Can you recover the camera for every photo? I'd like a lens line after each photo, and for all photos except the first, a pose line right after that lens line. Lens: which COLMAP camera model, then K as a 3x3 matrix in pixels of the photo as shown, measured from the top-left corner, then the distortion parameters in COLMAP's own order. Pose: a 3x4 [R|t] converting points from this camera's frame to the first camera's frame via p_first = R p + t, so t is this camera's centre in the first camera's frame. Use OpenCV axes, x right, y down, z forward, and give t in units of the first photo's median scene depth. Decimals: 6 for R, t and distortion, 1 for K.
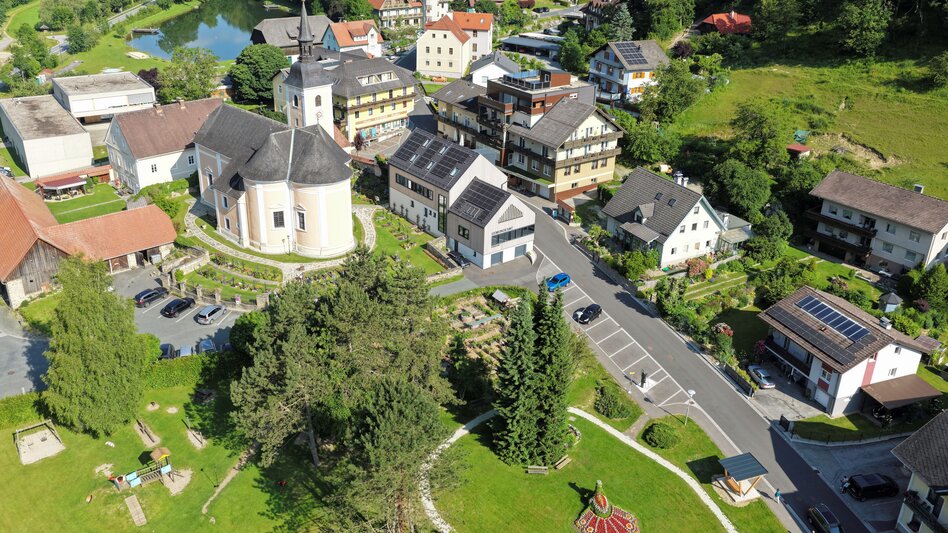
lens RADIAL K [[816.1, 0, 474.0], [0, 816.1, 266.5], [0, 0, 1]] dist [0.000267, 0.011693]
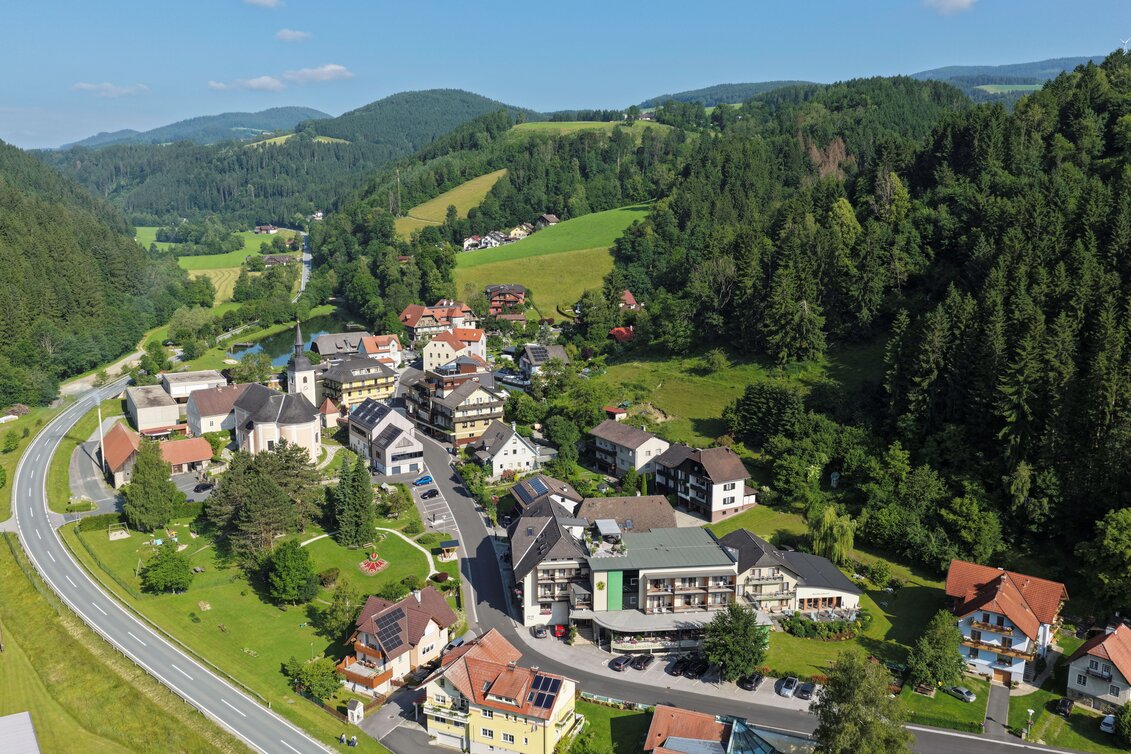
lens RADIAL K [[976.7, 0, 565.5], [0, 976.7, 377.0], [0, 0, 1]] dist [-0.014787, 0.001399]
pose [[0.994678, -0.004565, -0.102931, 0.504656], [-0.021369, 0.968156, -0.249436, 0.257929], [0.100792, 0.250308, 0.962906, -0.807070]]
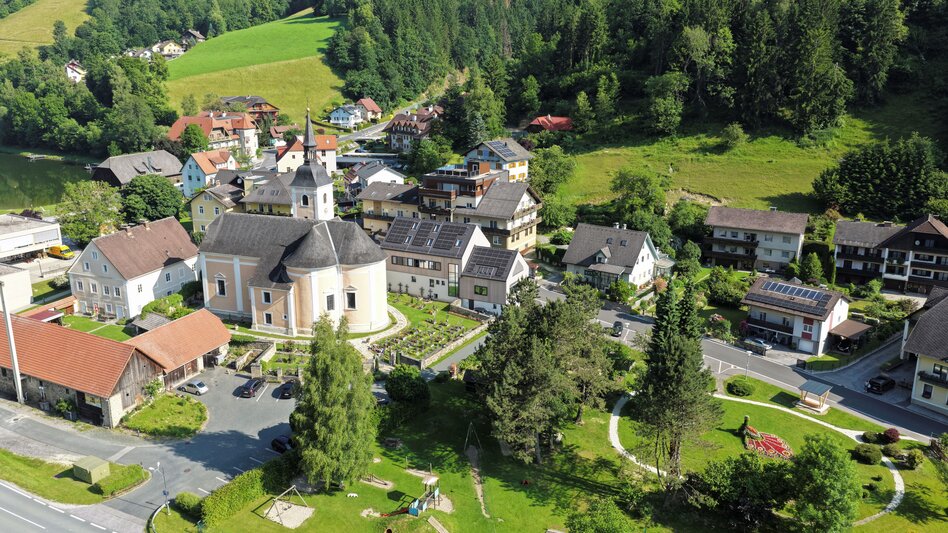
lens RADIAL K [[792.7, 0, 474.0], [0, 792.7, 266.5], [0, 0, 1]] dist [-0.000462, 0.009924]
pose [[0.904336, -0.137967, 0.403909, -0.419853], [0.202305, 0.971819, -0.121000, 0.053142], [-0.375832, 0.191138, 0.906762, -0.028028]]
